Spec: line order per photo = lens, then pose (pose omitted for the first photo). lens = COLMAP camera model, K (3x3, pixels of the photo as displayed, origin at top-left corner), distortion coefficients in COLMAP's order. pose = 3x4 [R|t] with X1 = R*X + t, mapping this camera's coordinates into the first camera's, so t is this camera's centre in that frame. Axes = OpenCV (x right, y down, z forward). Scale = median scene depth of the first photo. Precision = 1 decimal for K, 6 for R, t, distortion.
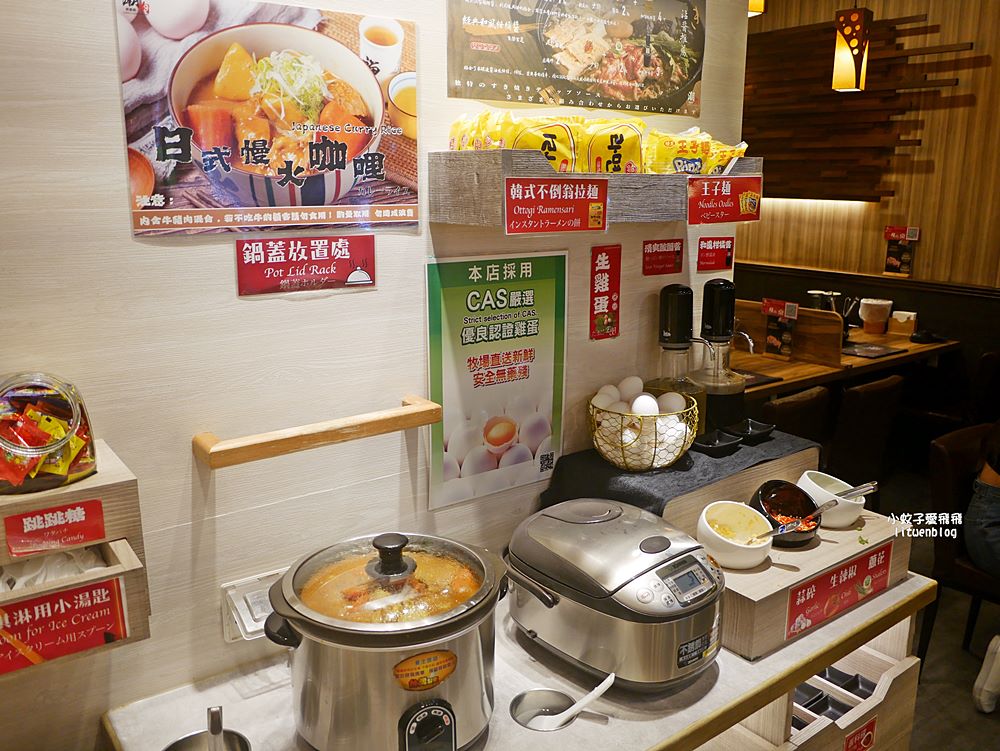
lens RADIAL K [[829.9, 0, 503.4], [0, 829.9, 371.3], [0, 0, 1]] dist [-0.048586, 0.016915]
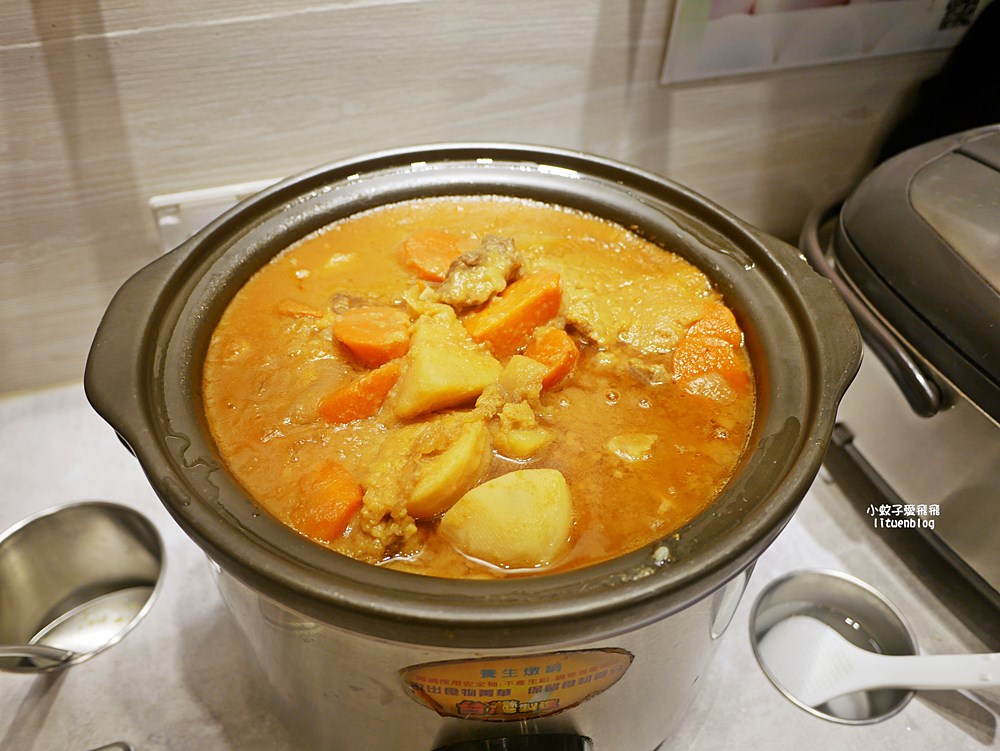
lens RADIAL K [[829.9, 0, 503.4], [0, 829.9, 371.3], [0, 0, 1]] dist [-0.048586, 0.016915]
pose [[0.946614, 0.228775, -0.227120, -0.038666], [-0.081711, 0.851805, 0.517448, 0.086648], [0.311841, -0.471265, 0.825024, 0.597257]]
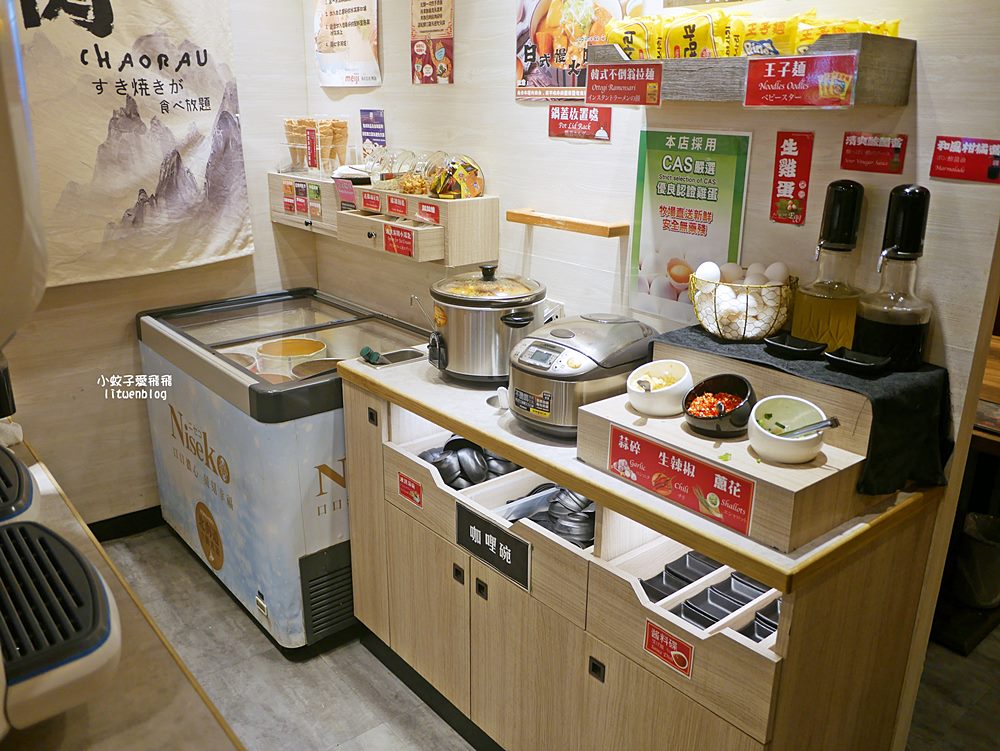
lens RADIAL K [[829.9, 0, 503.4], [0, 829.9, 371.3], [0, 0, 1]] dist [-0.048586, 0.016915]
pose [[0.055790, 0.308831, -0.949479, 1.398752], [-0.236983, 0.927881, 0.287881, -0.099006], [0.969911, 0.208949, 0.124954, 0.688879]]
